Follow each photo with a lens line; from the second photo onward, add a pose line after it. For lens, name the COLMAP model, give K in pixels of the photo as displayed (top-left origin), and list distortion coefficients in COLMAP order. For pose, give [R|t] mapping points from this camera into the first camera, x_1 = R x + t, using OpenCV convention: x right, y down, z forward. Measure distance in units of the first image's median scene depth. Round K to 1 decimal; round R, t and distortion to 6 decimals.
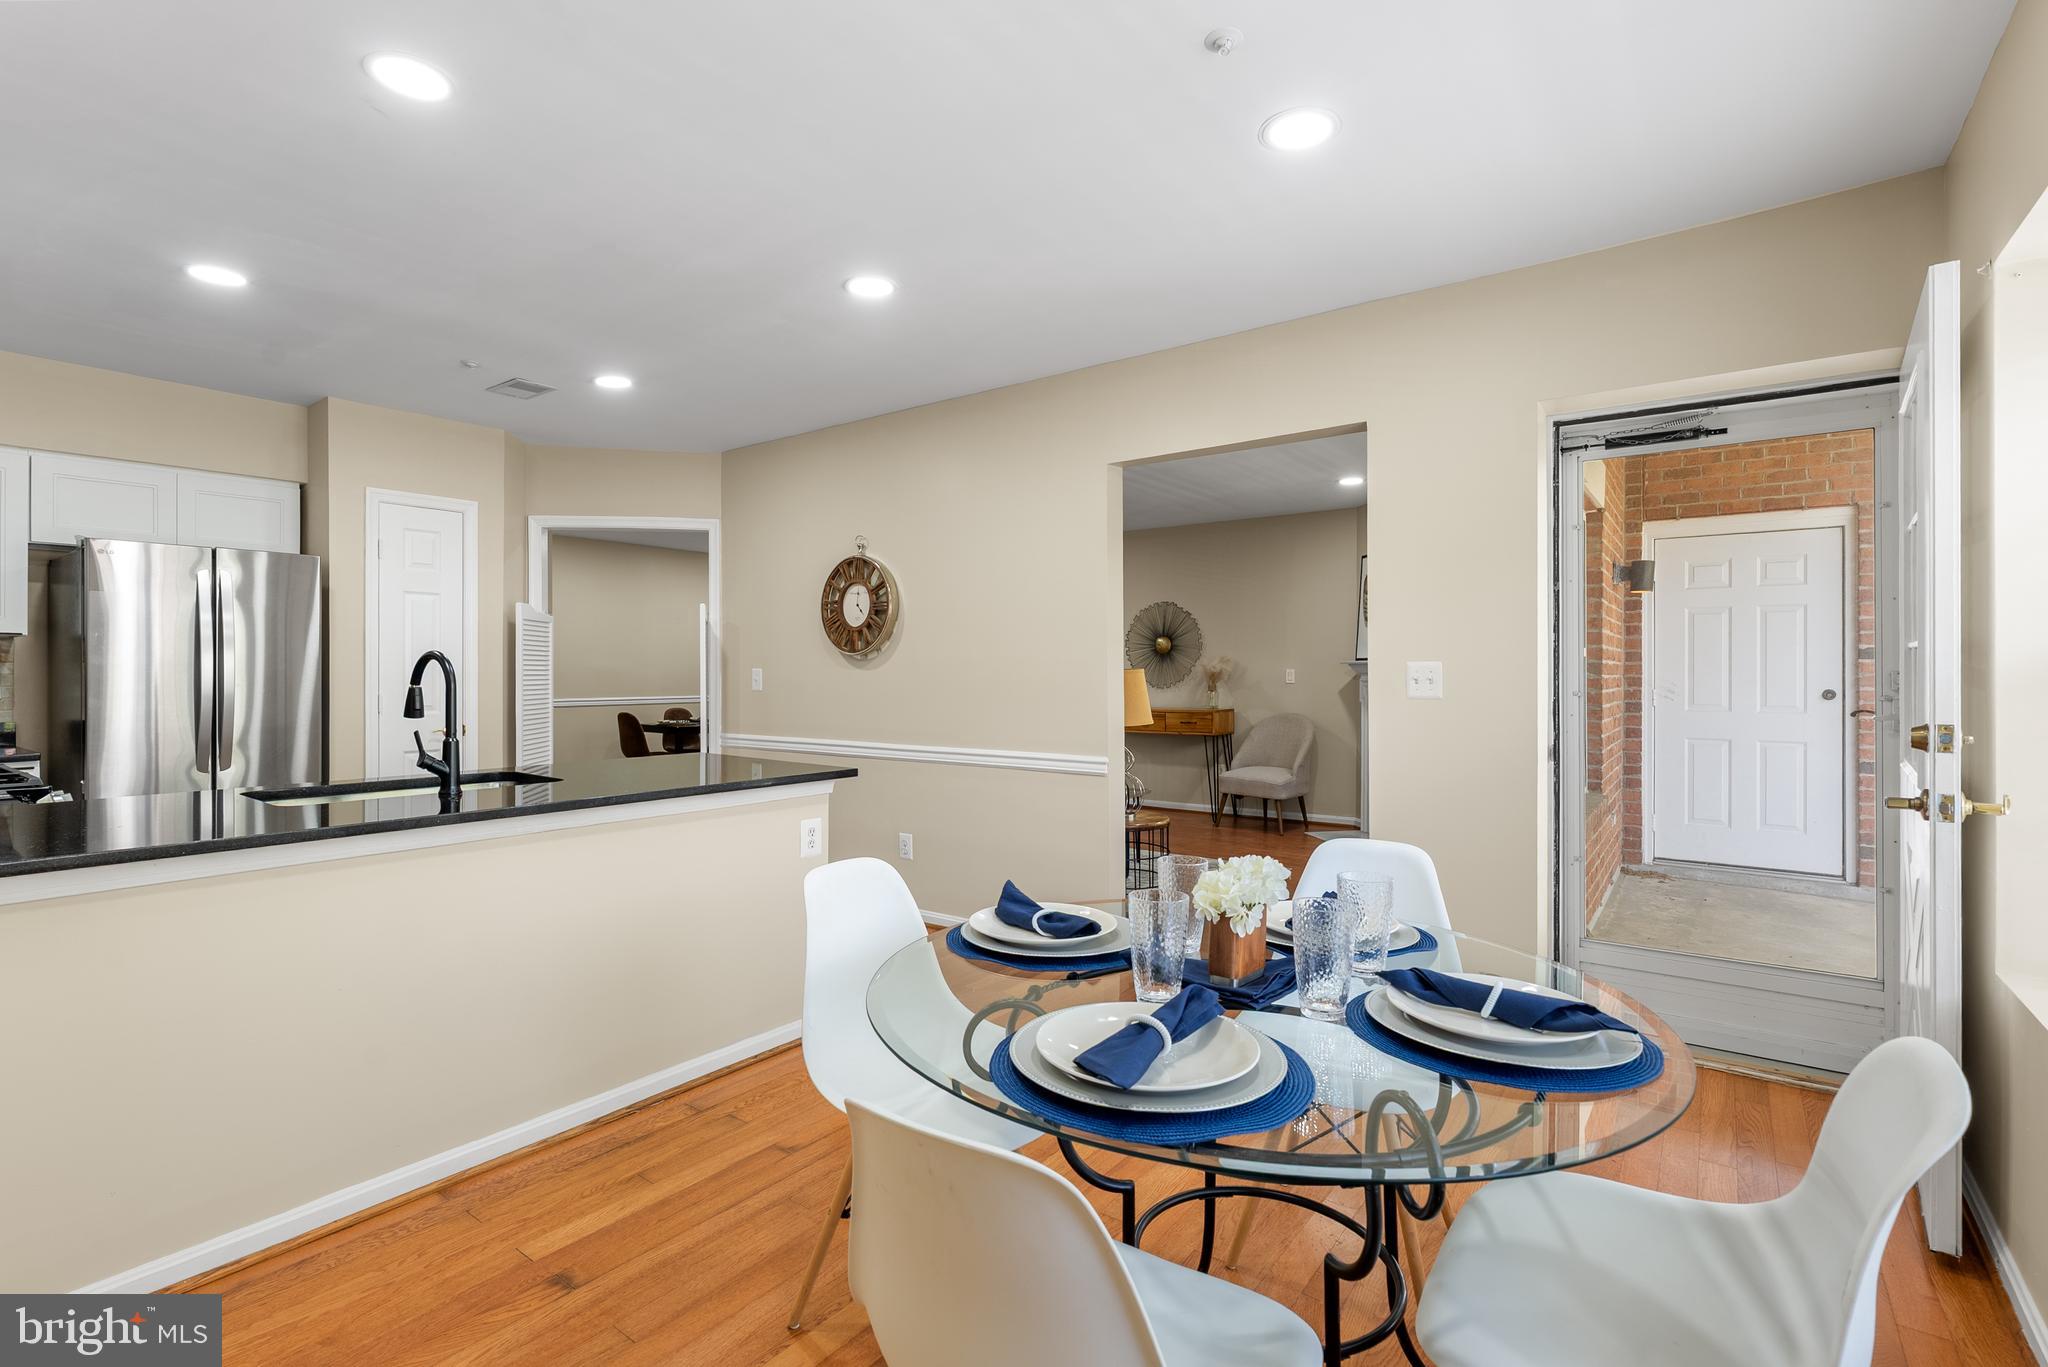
lens RADIAL K [[951.6, 0, 1019.0], [0, 951.6, 645.7], [0, 0, 1]] dist [-0.002084, 0.000534]
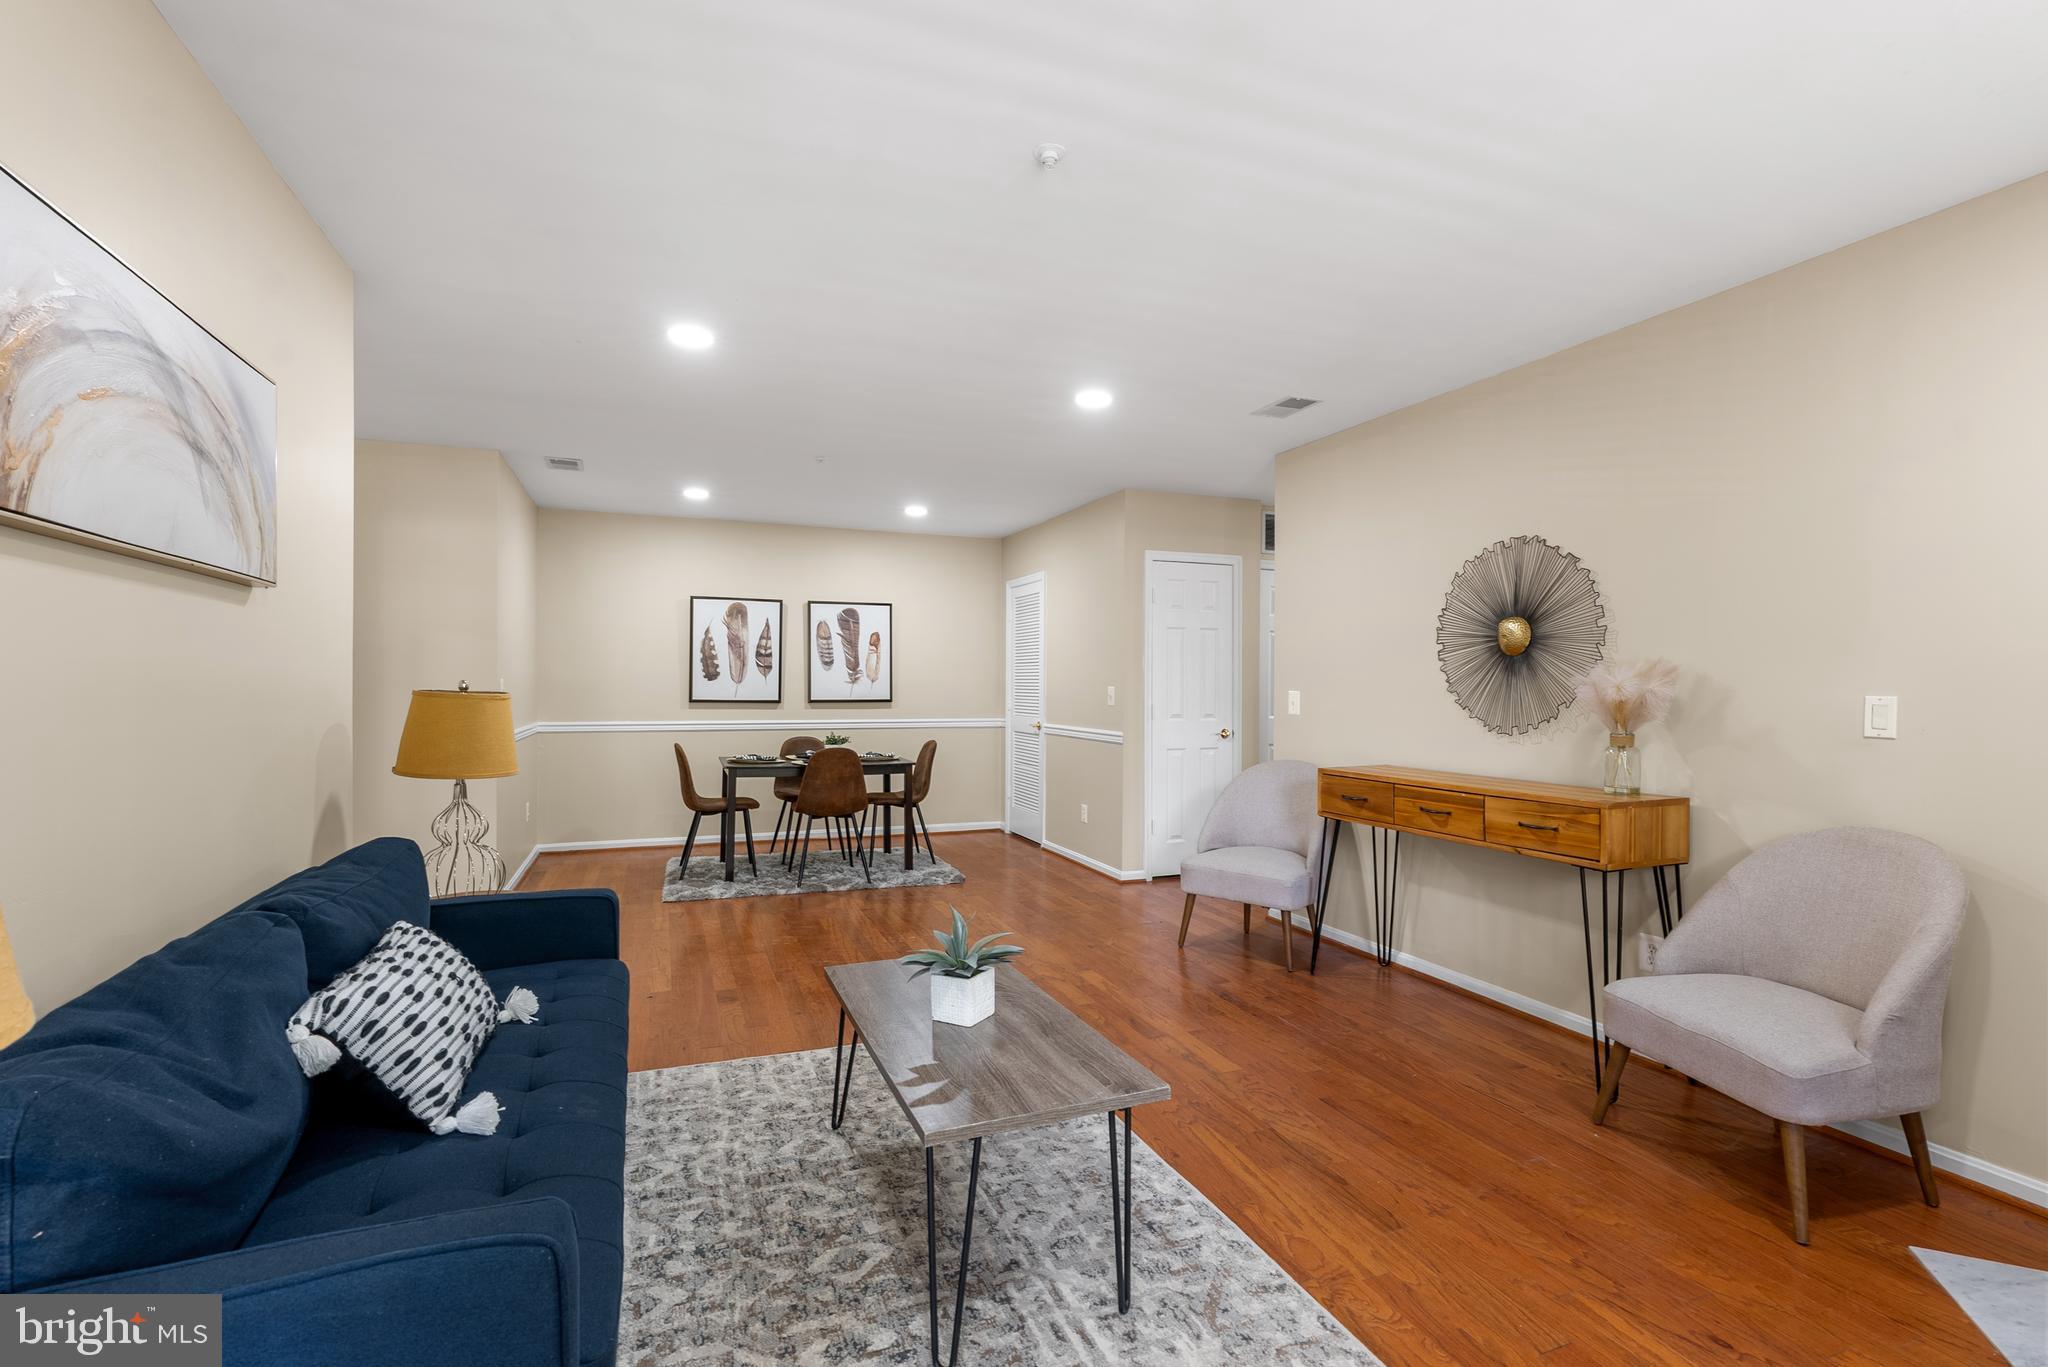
lens RADIAL K [[921.5, 0, 1020.3], [0, 921.5, 689.1], [0, 0, 1]] dist [-0.001790, 0.000336]
pose [[0.850815, 0.004308, -0.525447, 0.190734], [0.009893, 0.999658, 0.024215, 0.011714], [0.525372, -0.025800, 0.850481, 0.547438]]
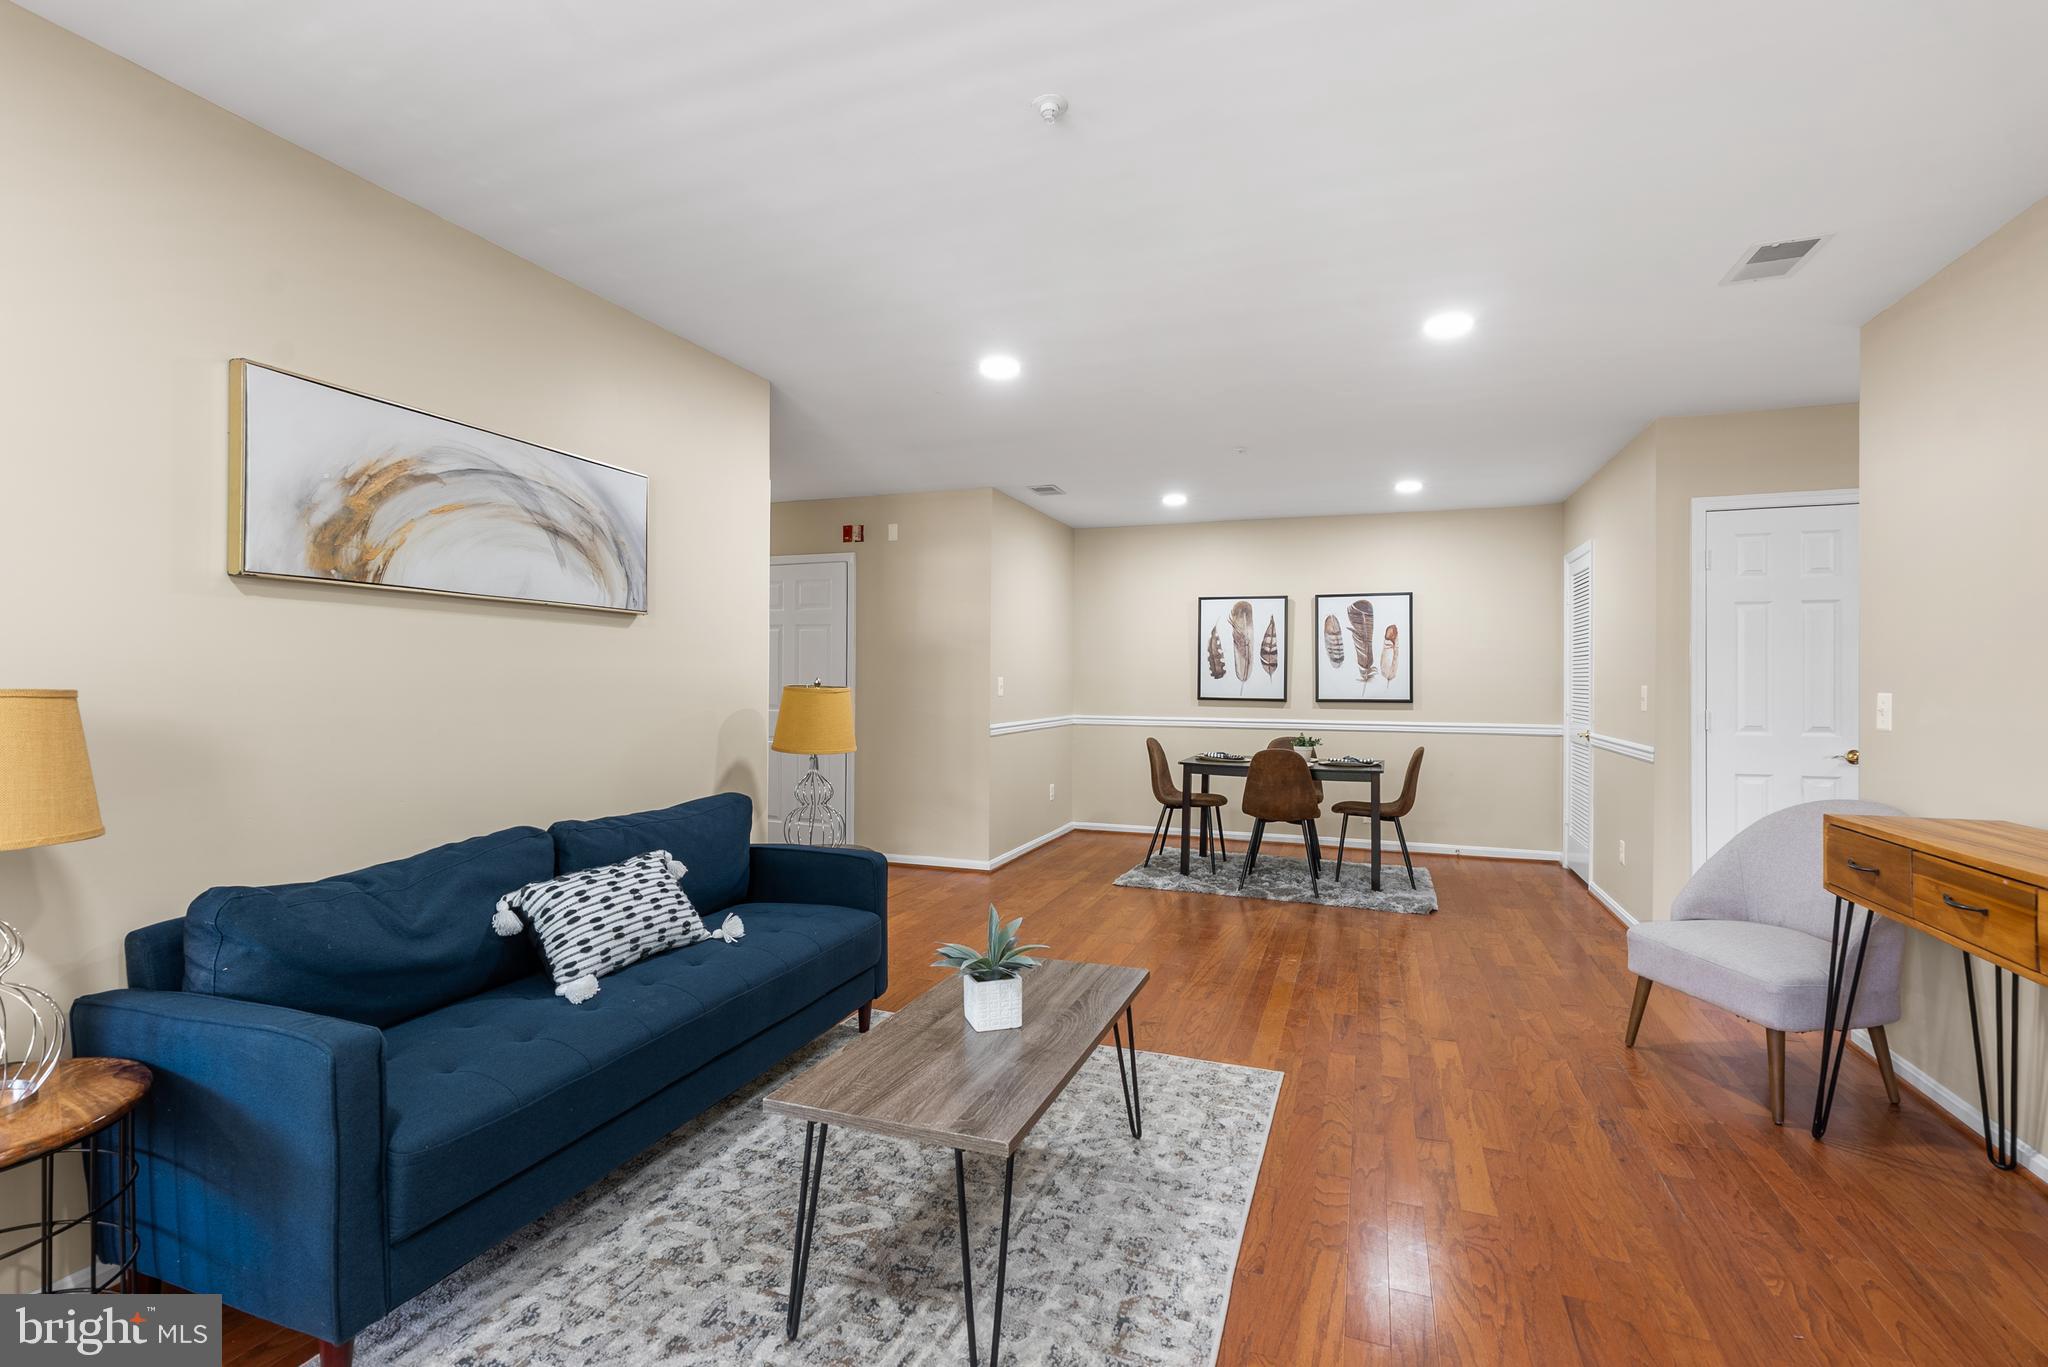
lens RADIAL K [[927.7, 0, 1027.2], [0, 927.7, 675.9], [0, 0, 1]] dist [-0.003394, -0.000281]
pose [[0.284526, -0.004960, -0.958655, 0.293204], [0.018142, 0.999835, 0.000211, 0.015644], [0.958497, -0.017452, 0.284570, 0.704358]]
